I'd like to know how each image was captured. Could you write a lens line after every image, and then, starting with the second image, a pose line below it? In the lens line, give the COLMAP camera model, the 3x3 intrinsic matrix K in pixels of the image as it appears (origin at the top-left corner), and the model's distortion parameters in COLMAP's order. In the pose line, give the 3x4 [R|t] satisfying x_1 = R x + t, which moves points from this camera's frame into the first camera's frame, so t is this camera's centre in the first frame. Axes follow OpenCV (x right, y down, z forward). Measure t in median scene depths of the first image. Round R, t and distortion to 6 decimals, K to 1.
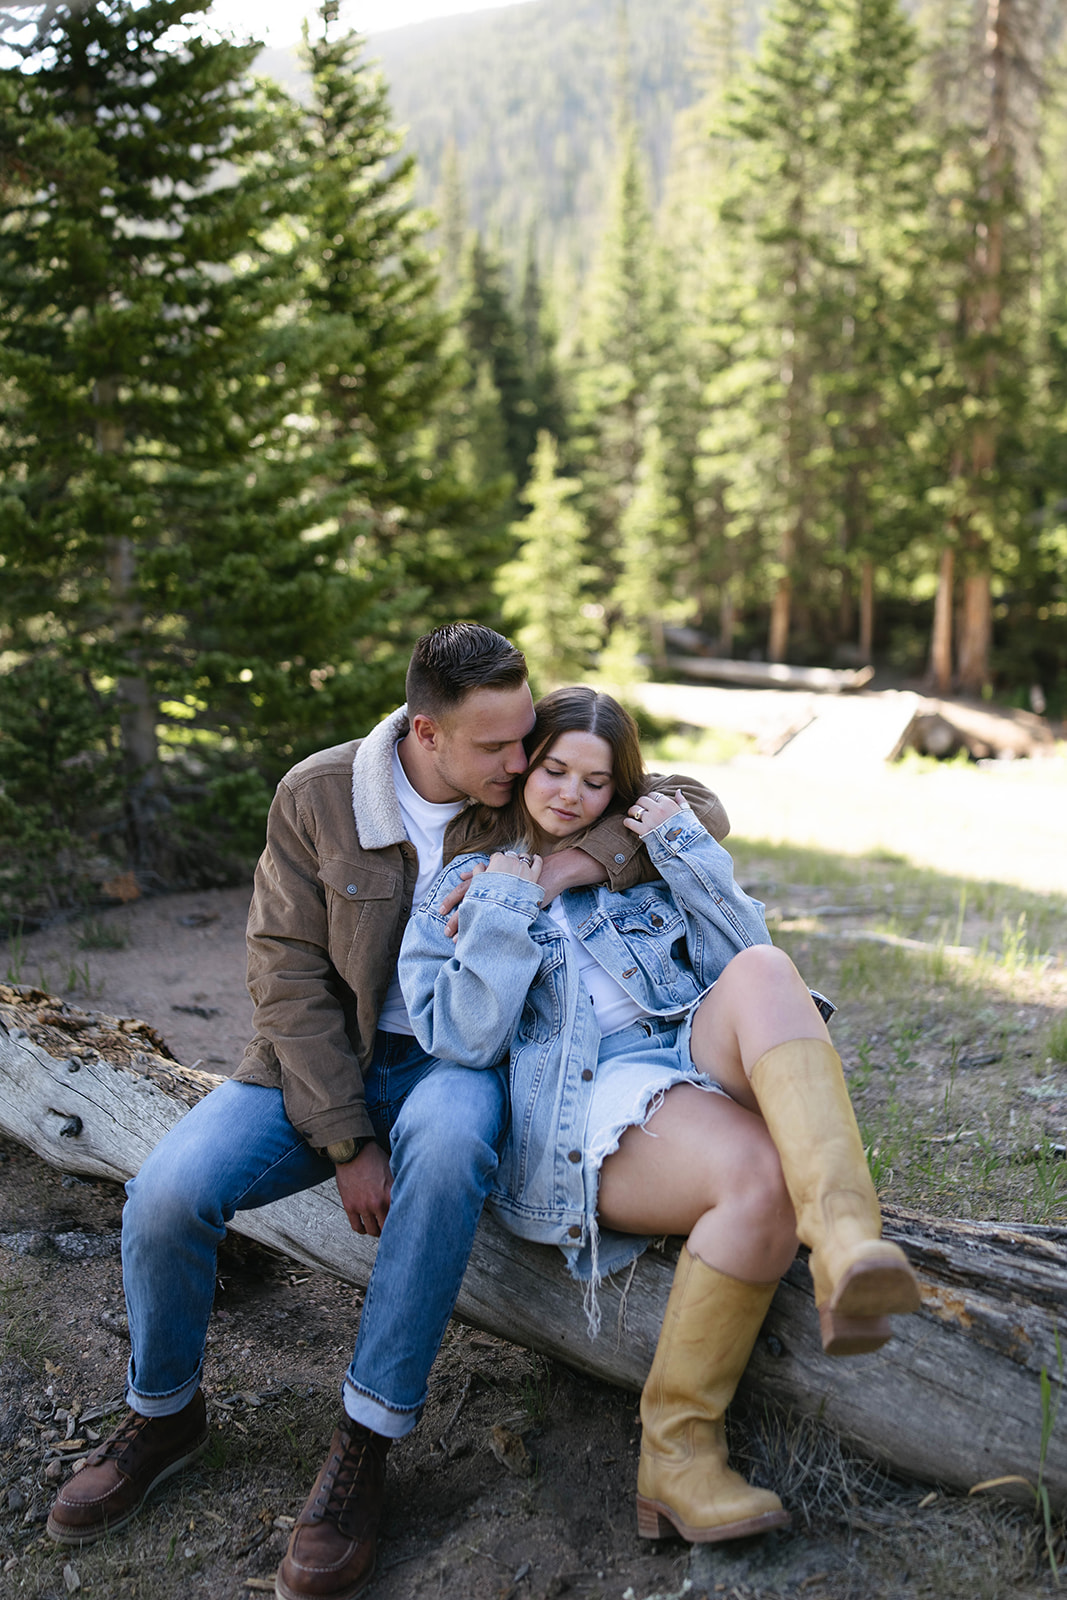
lens RADIAL K [[1487.4, 0, 534.6], [0, 1487.4, 764.6], [0, 0, 1]] dist [0.144692, -0.293400]
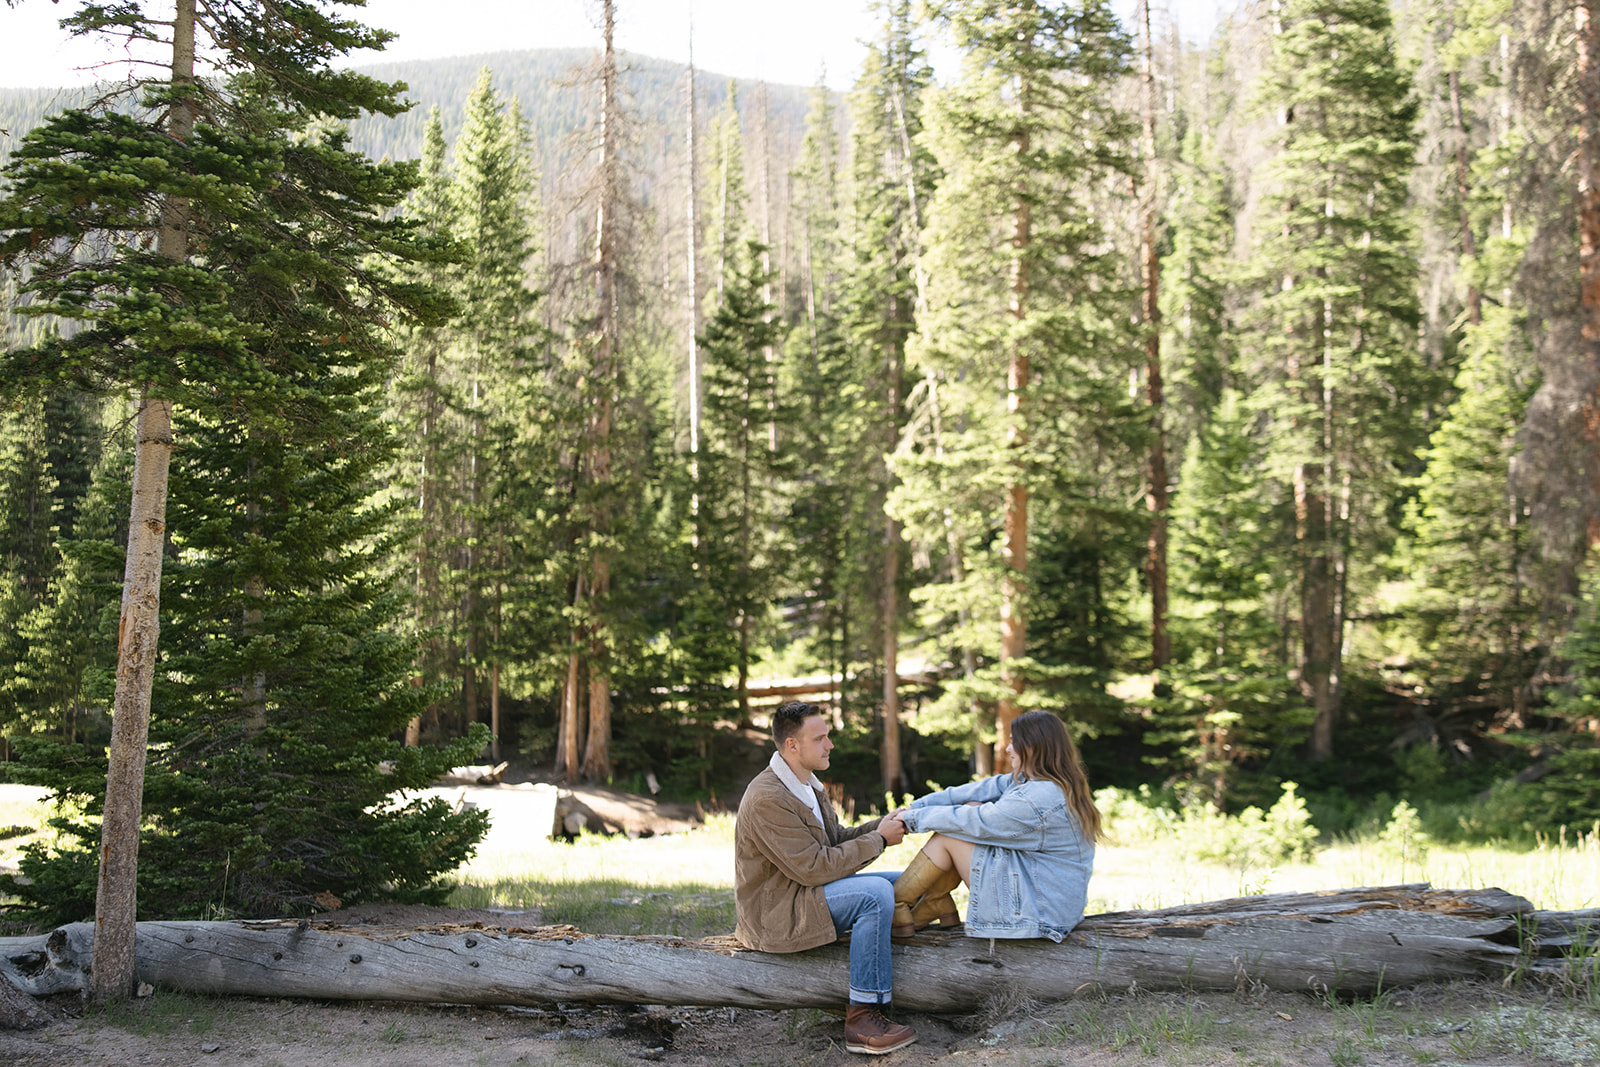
lens RADIAL K [[1487.4, 0, 800.0], [0, 1487.4, 533.5], [0, 0, 1]] dist [0.144692, -0.293400]
pose [[0.887824, 0.041357, 0.458320, -0.101618], [0.060067, 0.977018, -0.204521, 0.010975], [-0.456245, 0.209108, 0.864936, -0.096514]]
